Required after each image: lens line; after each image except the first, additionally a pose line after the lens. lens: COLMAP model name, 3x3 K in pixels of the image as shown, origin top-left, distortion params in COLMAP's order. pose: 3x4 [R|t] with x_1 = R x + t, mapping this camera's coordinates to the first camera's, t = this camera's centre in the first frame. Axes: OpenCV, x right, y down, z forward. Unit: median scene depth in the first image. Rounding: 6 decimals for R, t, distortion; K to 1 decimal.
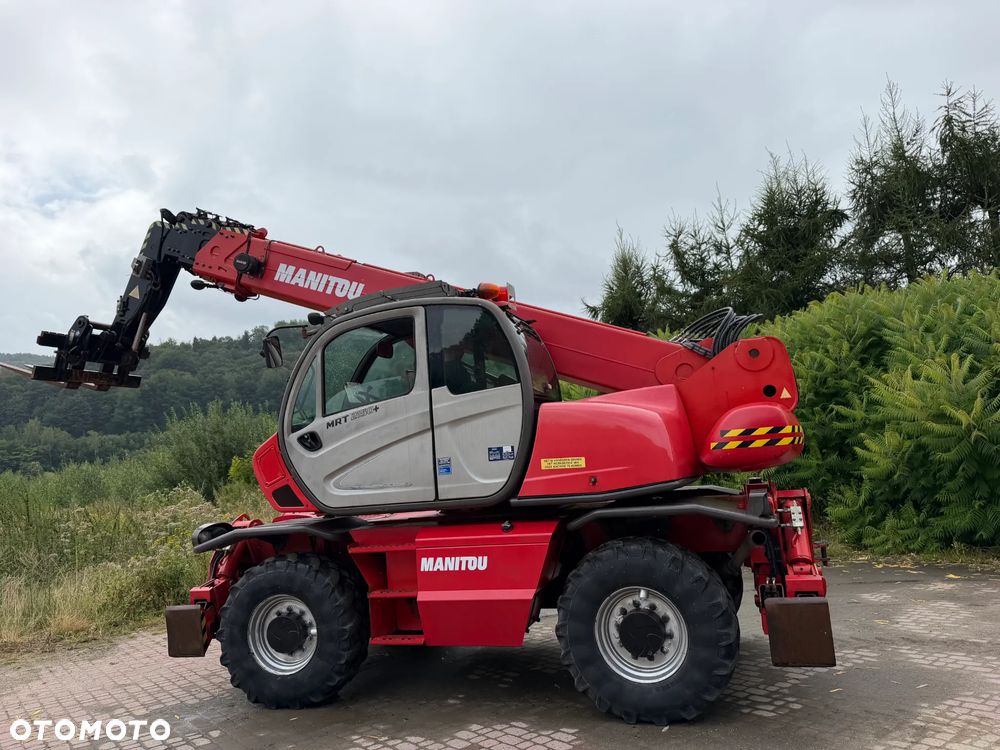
lens RADIAL K [[700.3, 0, 501.3], [0, 700.3, 379.3], [0, 0, 1]] dist [0.055630, -0.079539]
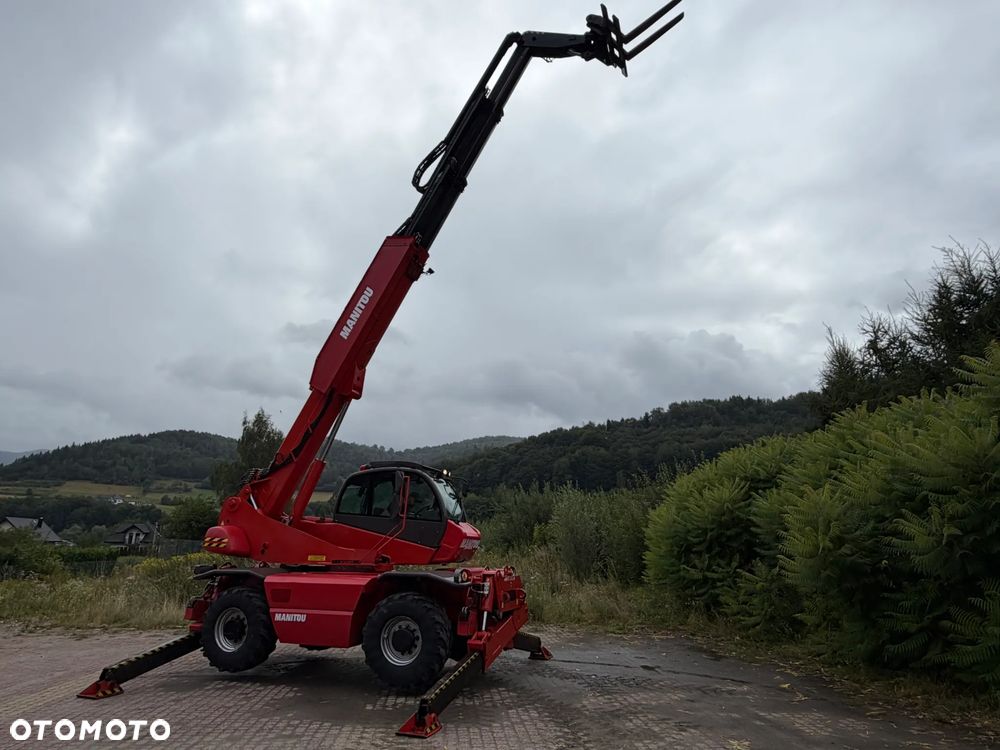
lens RADIAL K [[596.7, 0, 498.6], [0, 596.7, 383.0], [0, 0, 1]] dist [0.002470, 0.000040]
pose [[0.826615, -0.079563, -0.557115, 0.538464], [0.015571, 0.992810, -0.118684, -0.051974], [0.562552, 0.089431, 0.821911, -0.050520]]
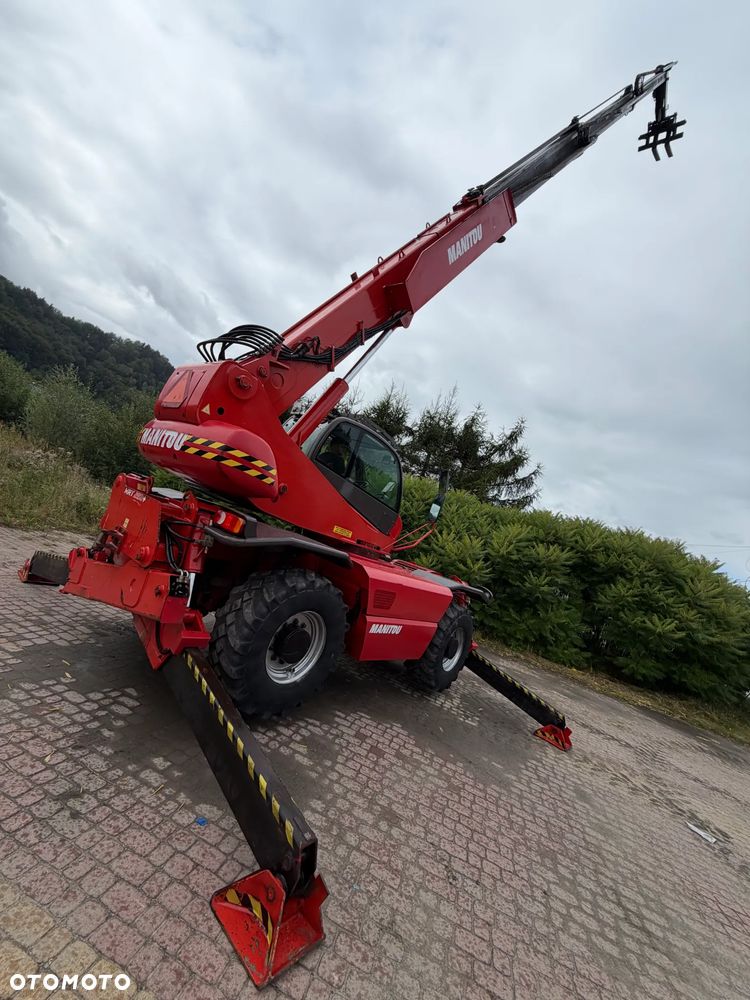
lens RADIAL K [[398.4, 0, 374.9], [0, 398.4, 495.6], [0, 0, 1]] dist [-0.004709, 0.000478]
pose [[0.738937, 0.388254, 0.550664, -0.241439], [-0.441563, 0.896362, -0.039460, 0.029964], [-0.508915, -0.213995, 0.833794, 0.135420]]
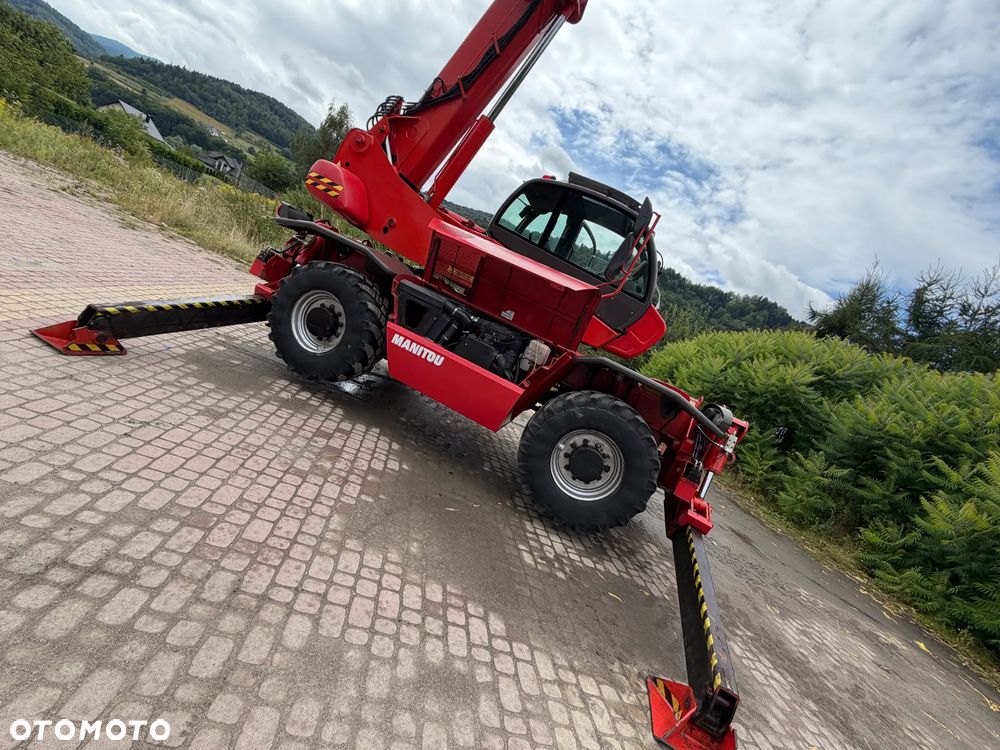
lens RADIAL K [[412.5, 0, 499.5], [0, 412.5, 377.6], [0, 0, 1]] dist [0.001441, 0.000158]
pose [[0.756394, 0.505093, -0.415631, 0.171030], [-0.408325, 0.861001, 0.303230, 0.013312], [0.511018, -0.059649, 0.857498, 0.152657]]
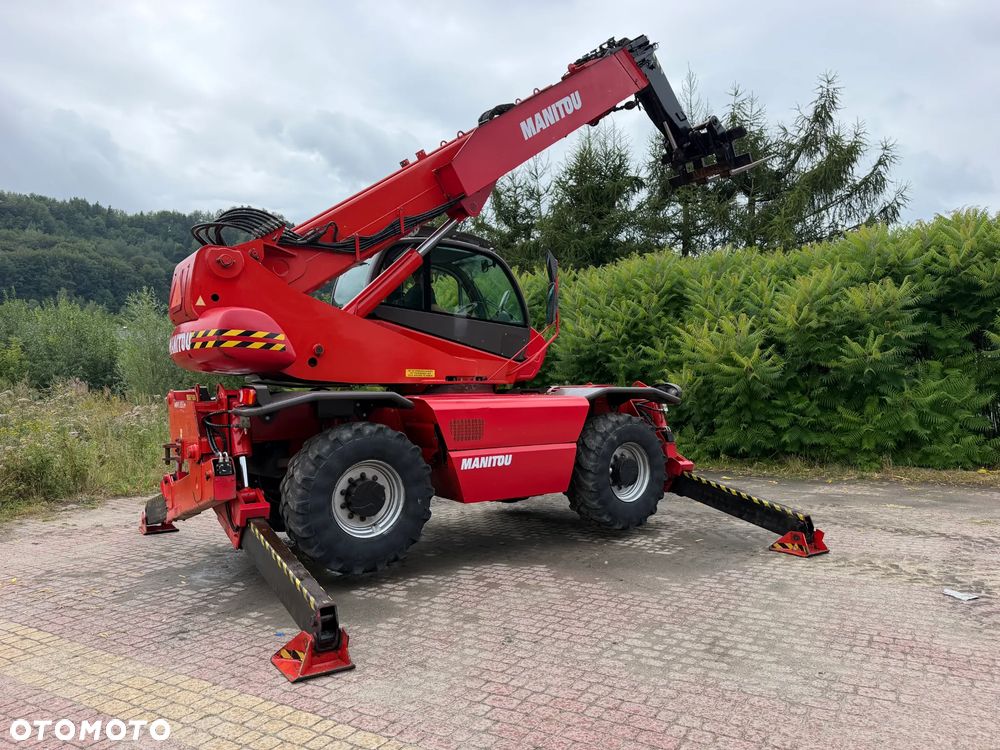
lens RADIAL K [[700.3, 0, 499.5], [0, 700.3, 373.8], [0, 0, 1]] dist [0.055630, -0.079539]
pose [[0.940916, 0.066266, 0.332094, -0.169790], [-0.099841, 0.991361, 0.085062, 0.006323], [-0.323588, -0.113193, 0.939403, -0.080908]]
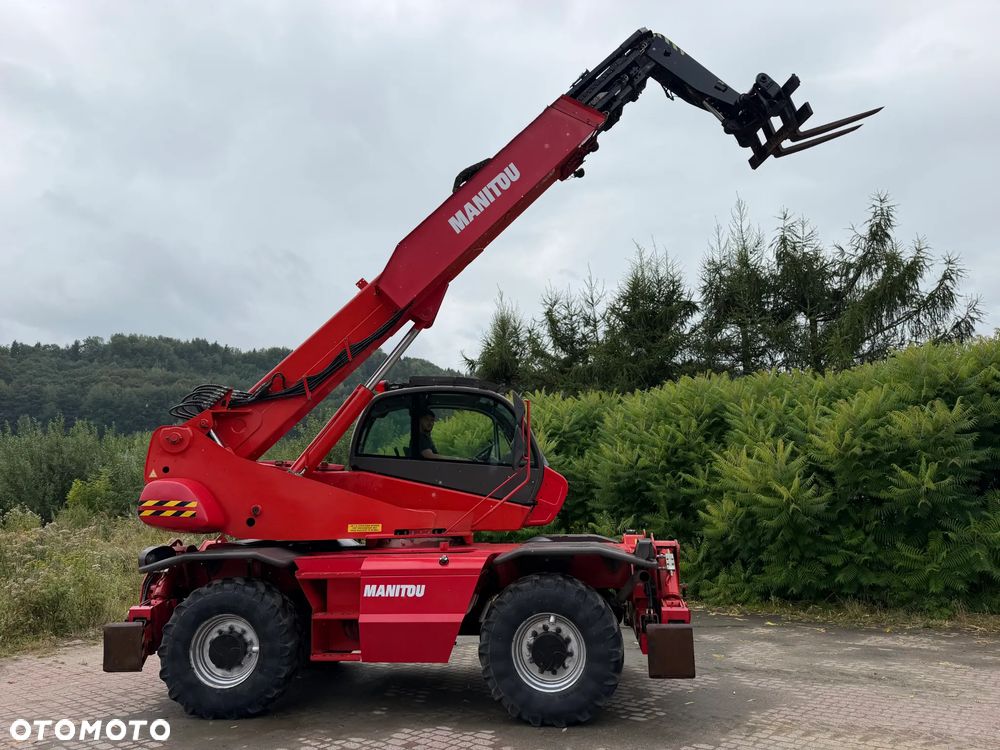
lens RADIAL K [[700.3, 0, 495.0], [0, 700.3, 371.3], [0, 0, 1]] dist [0.055630, -0.079539]
pose [[0.976965, 0.099663, 0.188696, -0.070081], [-0.085445, 0.992958, -0.082061, -0.008718], [-0.195545, 0.064048, 0.978601, -0.091279]]
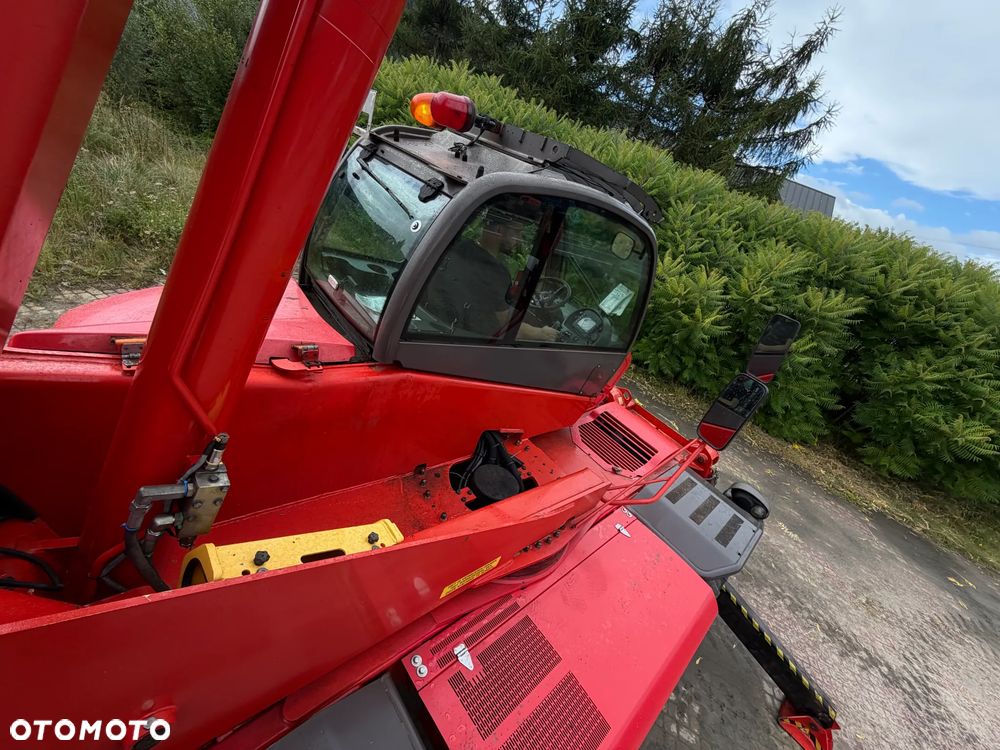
lens RADIAL K [[397.1, 0, 502.1], [0, 397.1, 367.1], [0, 0, 1]] dist [0.000800, -0.000384]
pose [[0.800444, 0.106546, 0.589862, -0.123503], [-0.461554, 0.737421, 0.493131, -0.066996], [-0.382436, -0.666977, 0.639441, 0.415643]]
